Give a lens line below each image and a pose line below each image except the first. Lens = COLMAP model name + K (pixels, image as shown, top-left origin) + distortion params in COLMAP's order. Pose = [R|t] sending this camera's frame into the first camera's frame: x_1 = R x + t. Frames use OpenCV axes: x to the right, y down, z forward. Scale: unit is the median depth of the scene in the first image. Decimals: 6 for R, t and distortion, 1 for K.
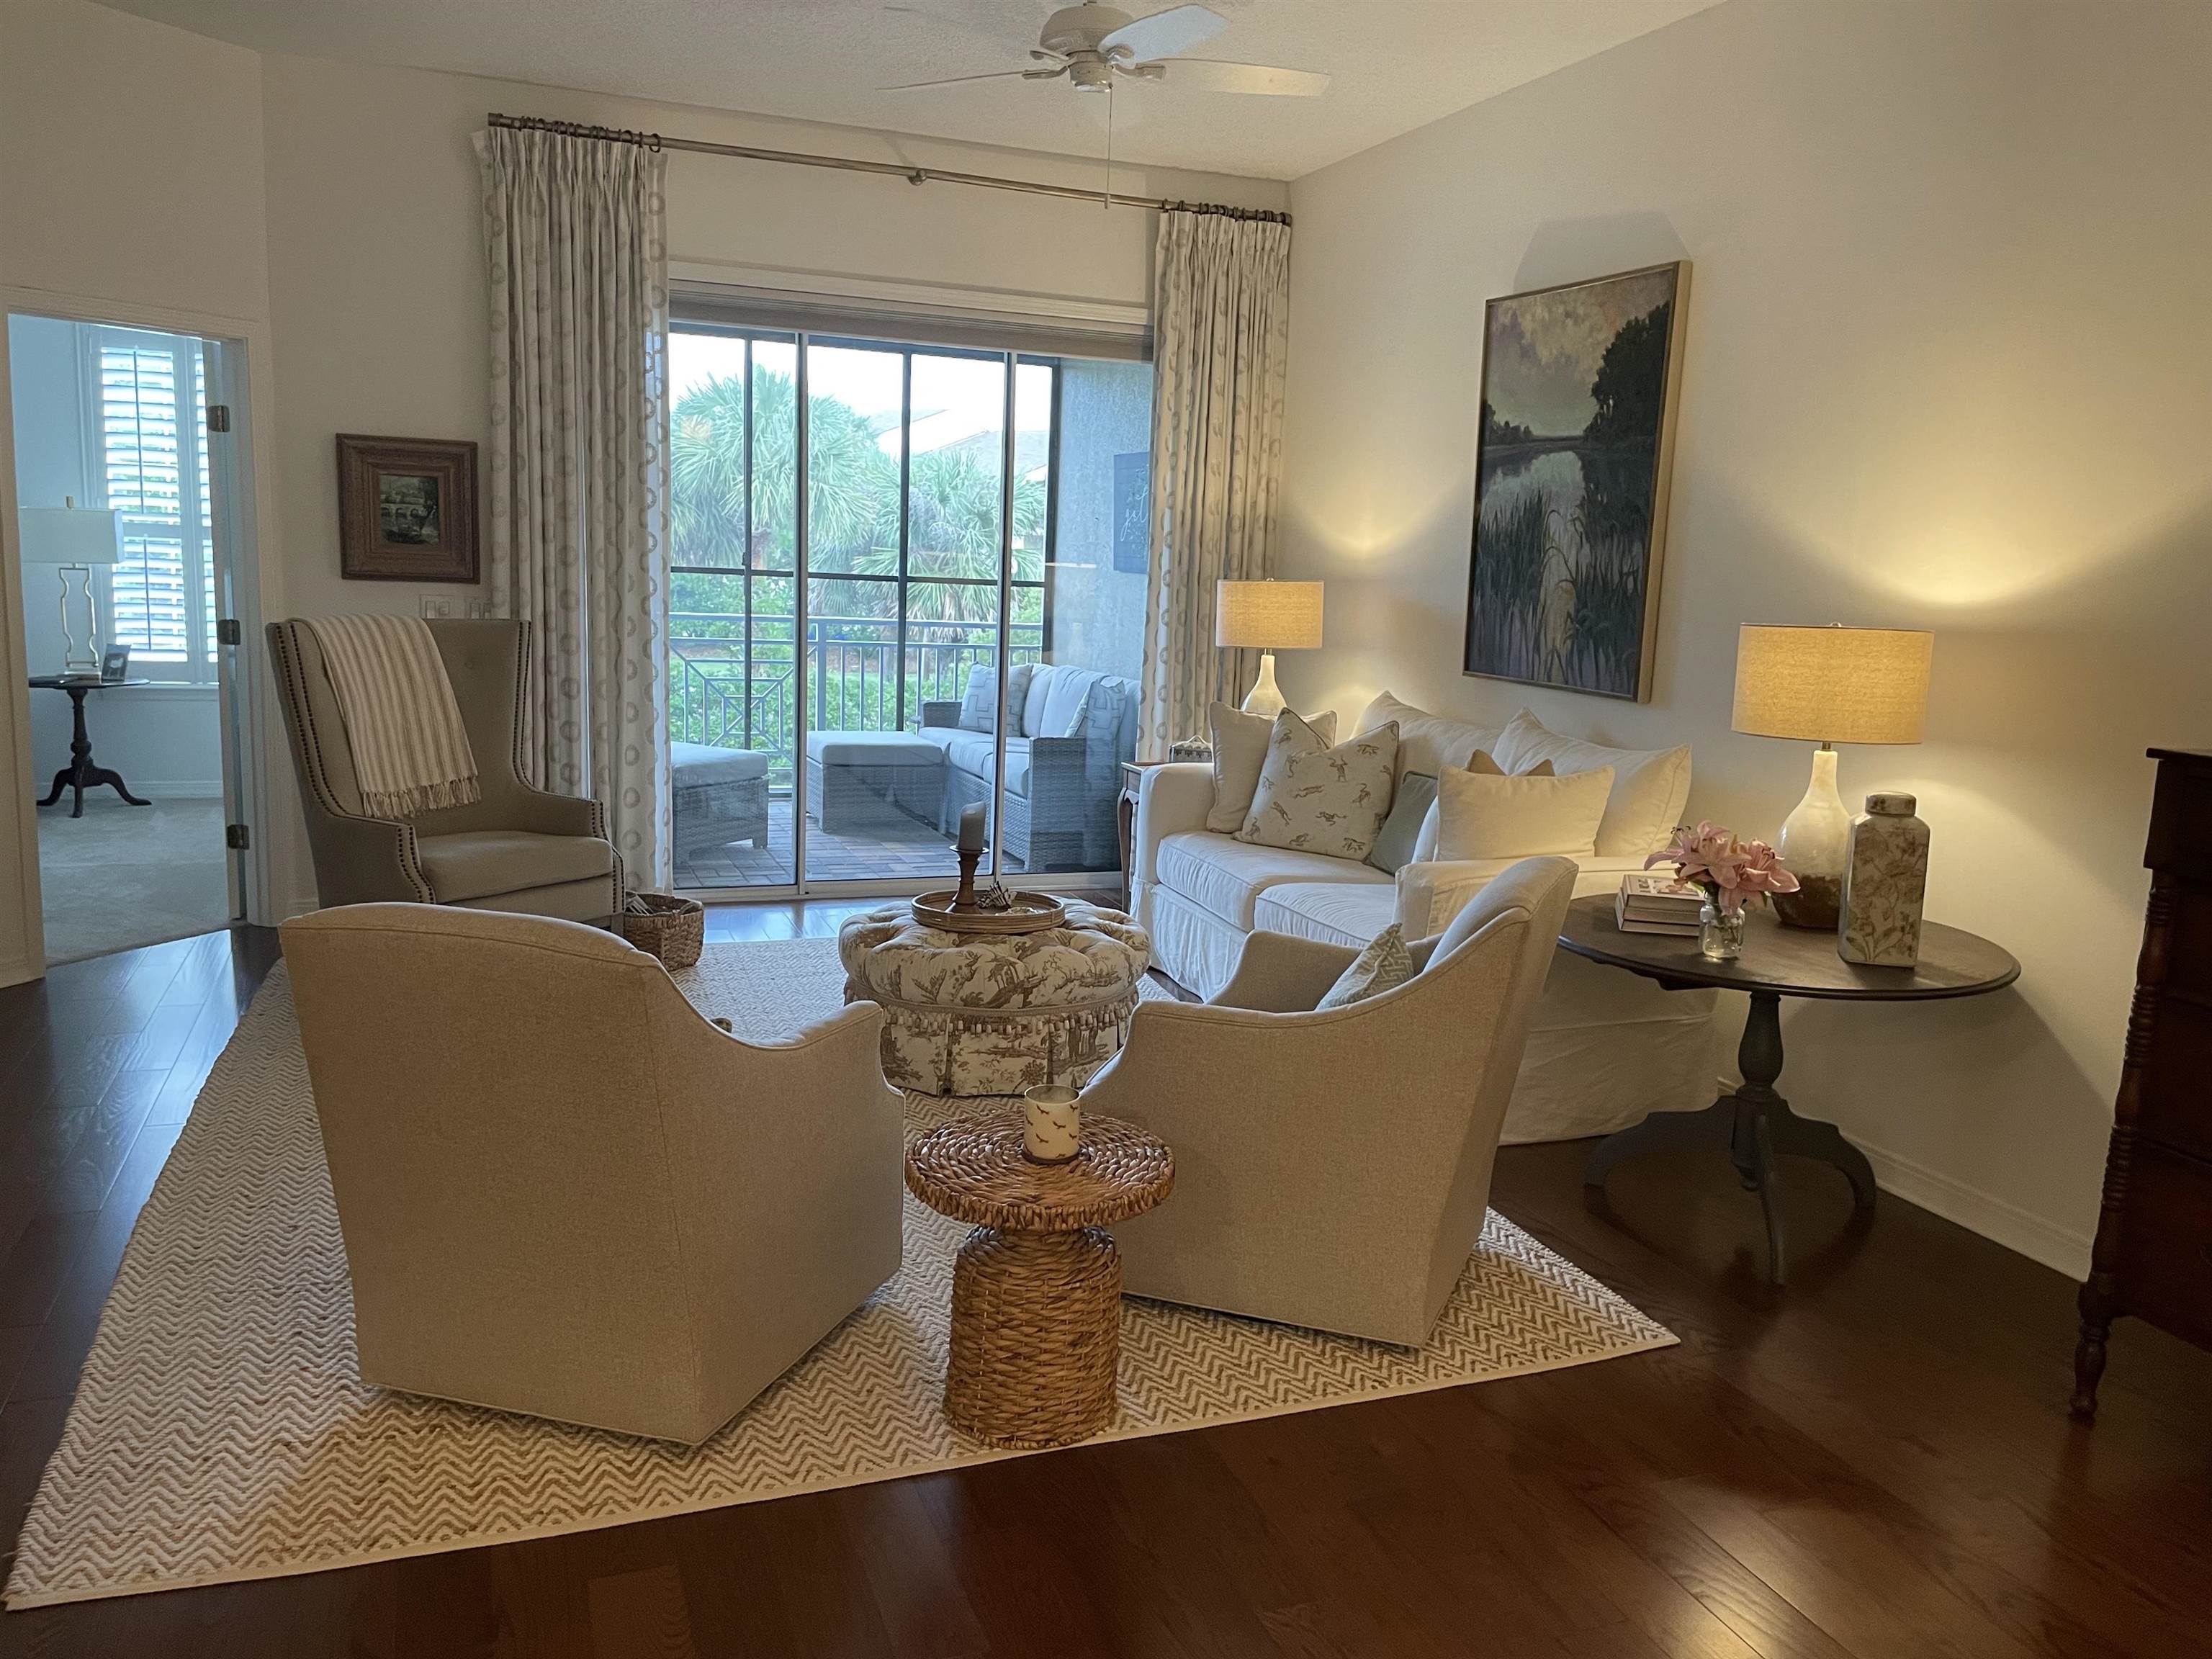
lens RADIAL K [[1669.9, 0, 1105.4], [0, 1669.9, 838.5], [0, 0, 1]] dist [0.053841, -0.071374]
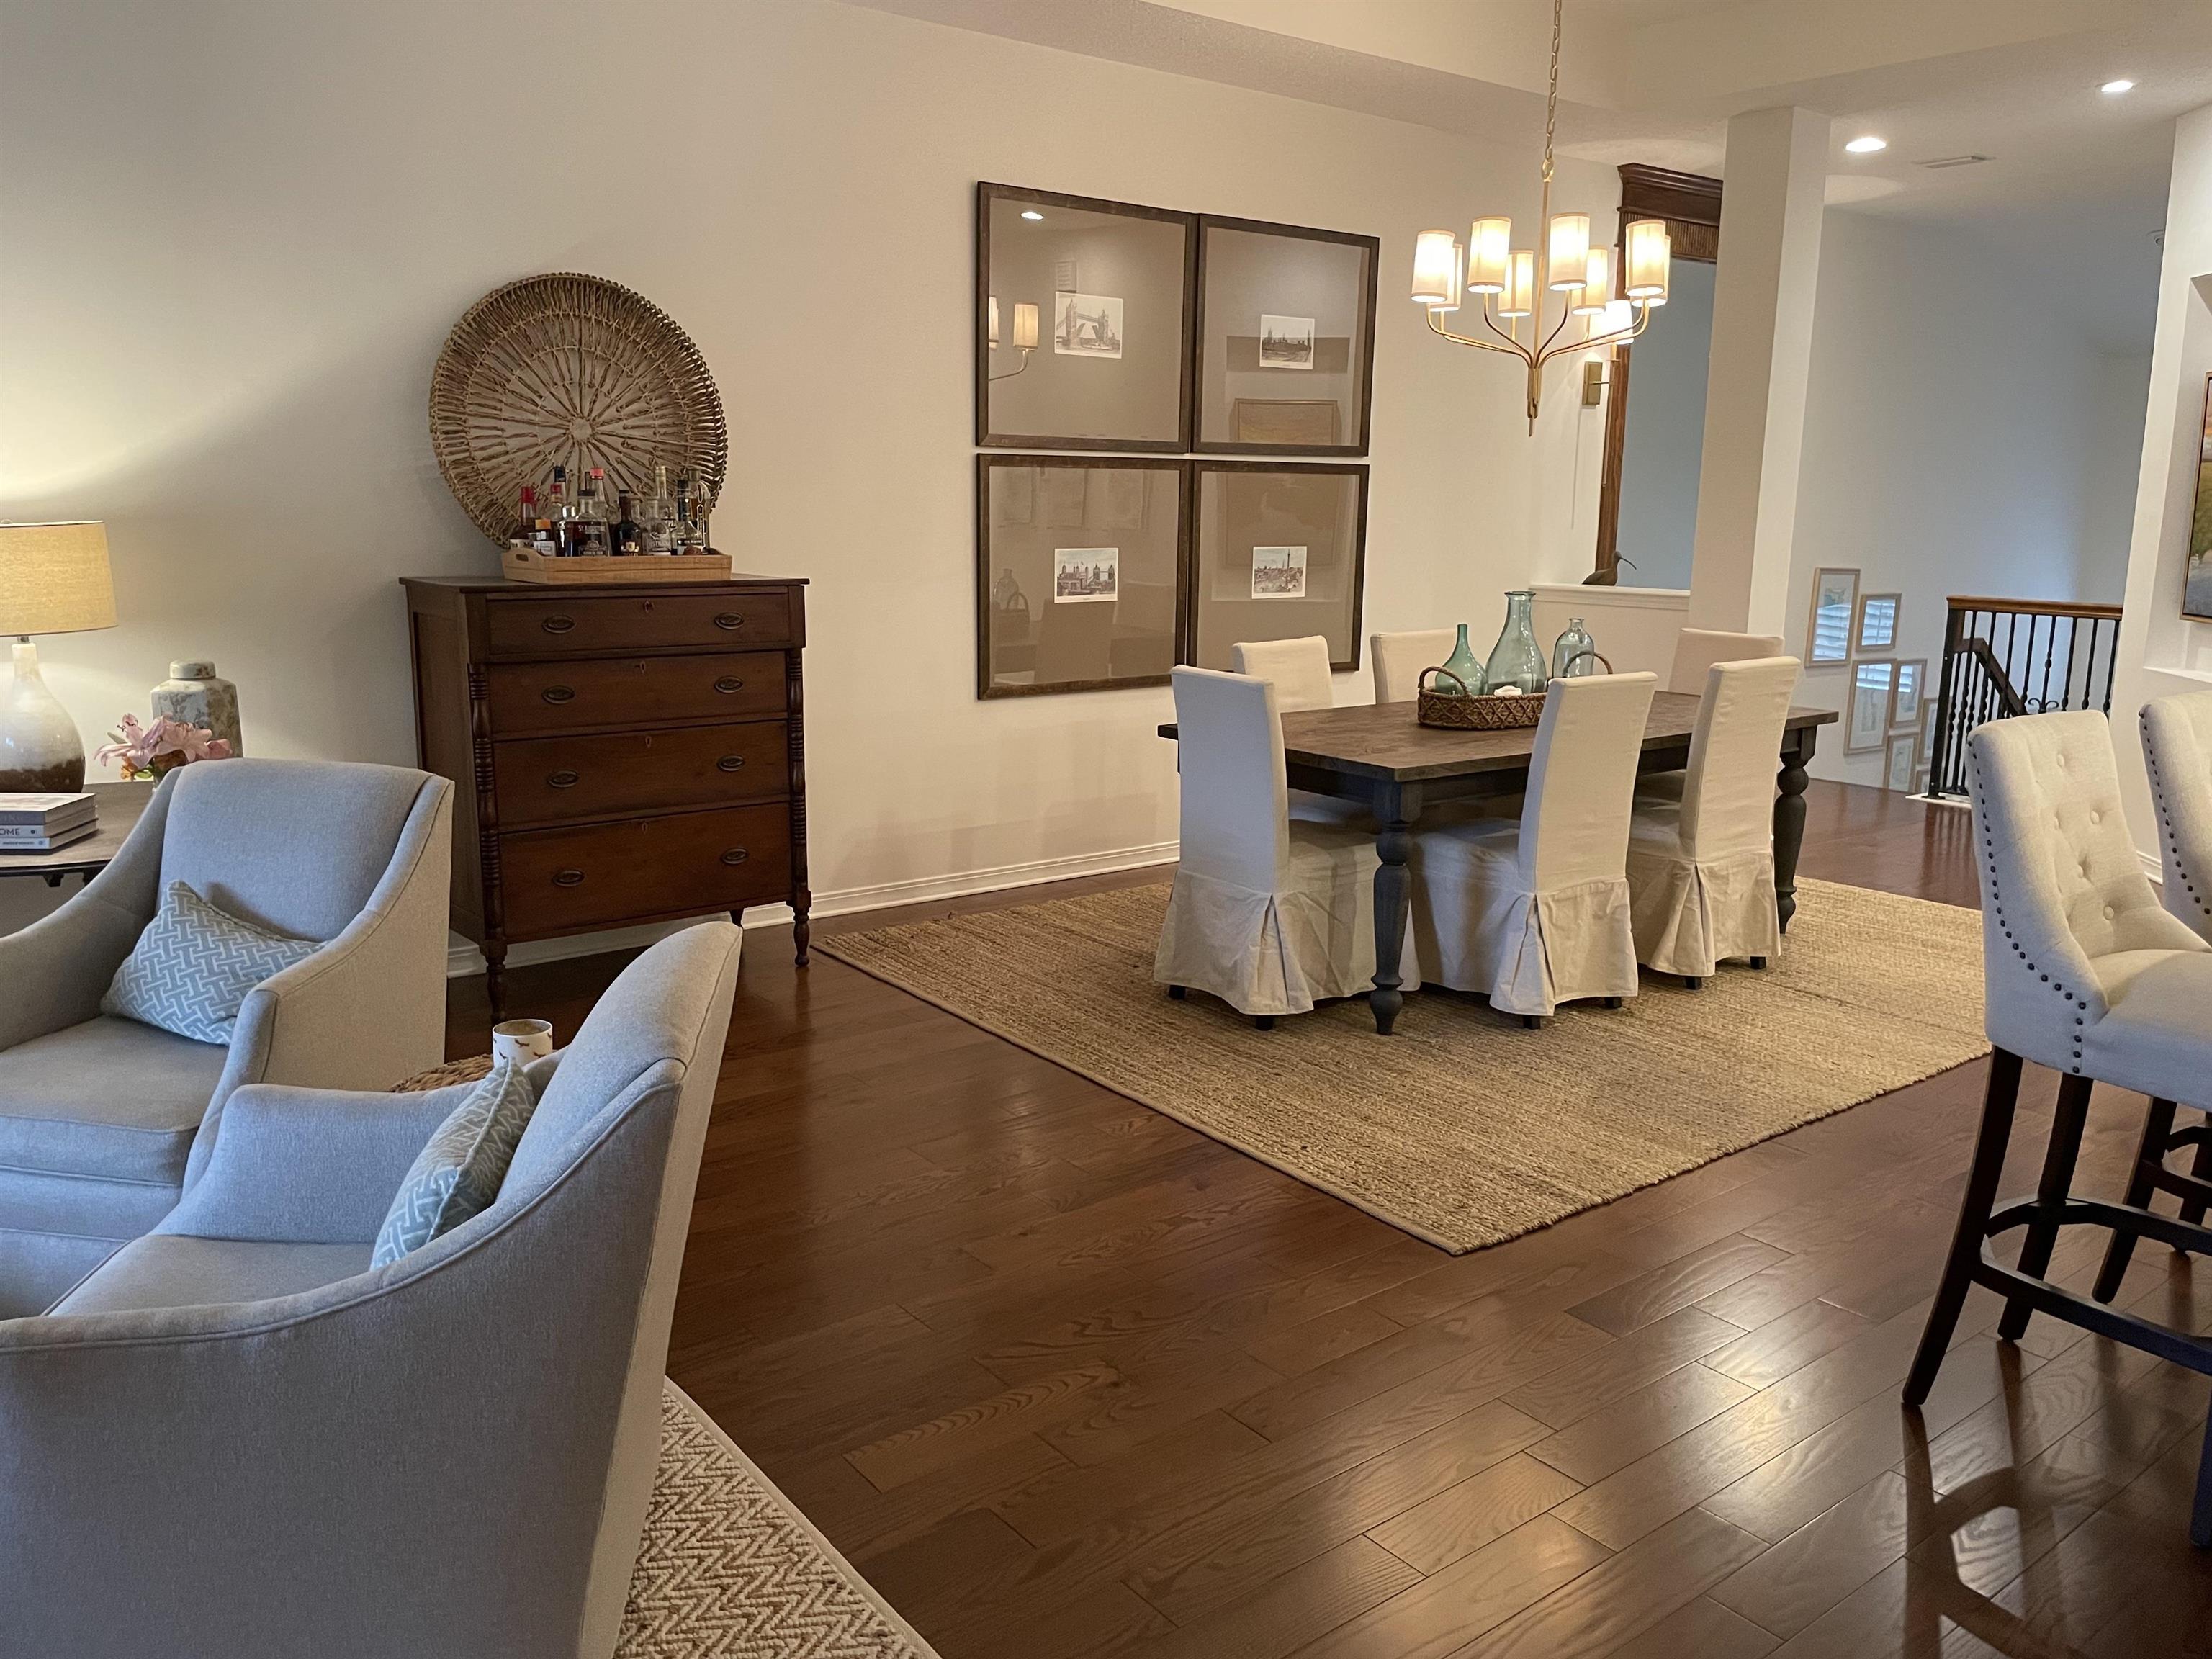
lens RADIAL K [[1669.9, 0, 1106.7], [0, 1669.9, 816.8], [0, 0, 1]] dist [0.053841, -0.071374]
pose [[-0.290269, -0.223712, 0.930428, -0.498778], [0.139135, 0.952092, 0.272328, -0.091715], [-0.946776, 0.208504, -0.245237, 0.417729]]
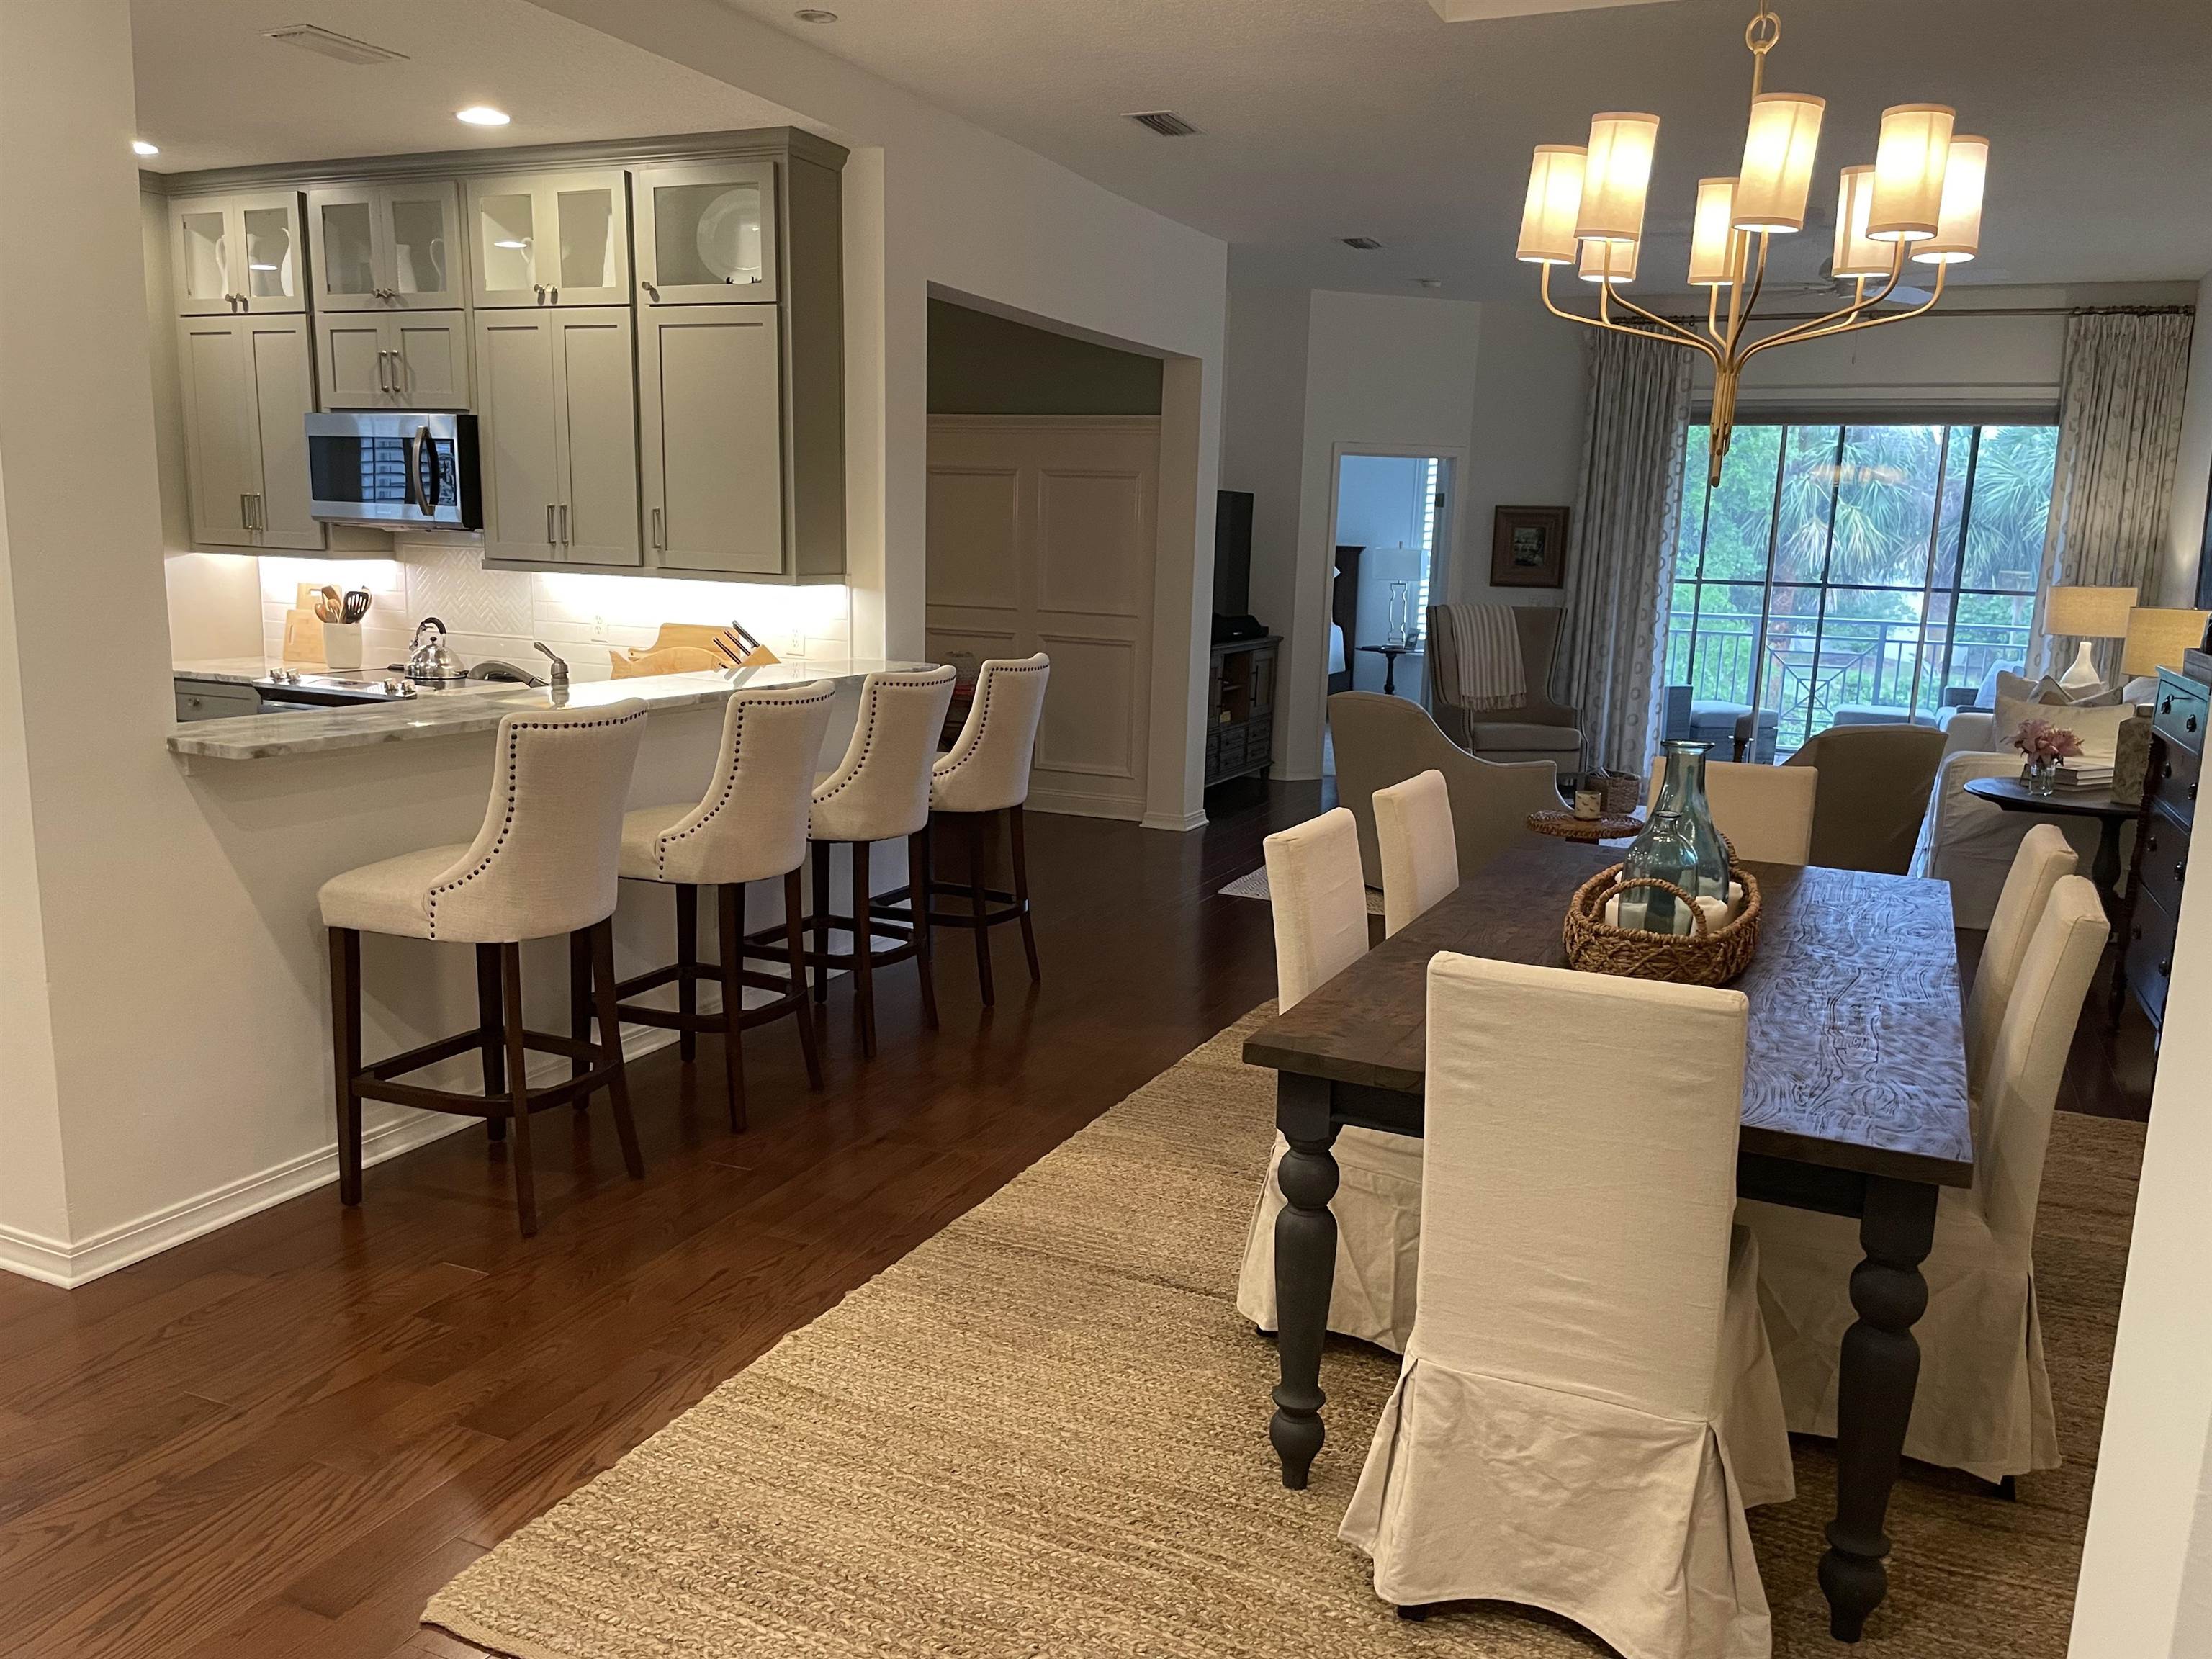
lens RADIAL K [[1669.9, 0, 1118.1], [0, 1669.9, 833.7], [0, 0, 1]] dist [0.053841, -0.071374]
pose [[0.707591, 0.106096, -0.698612, 0.551402], [-0.119773, 0.992366, 0.029395, 0.104843], [0.696397, 0.062875, 0.714897, -0.545998]]
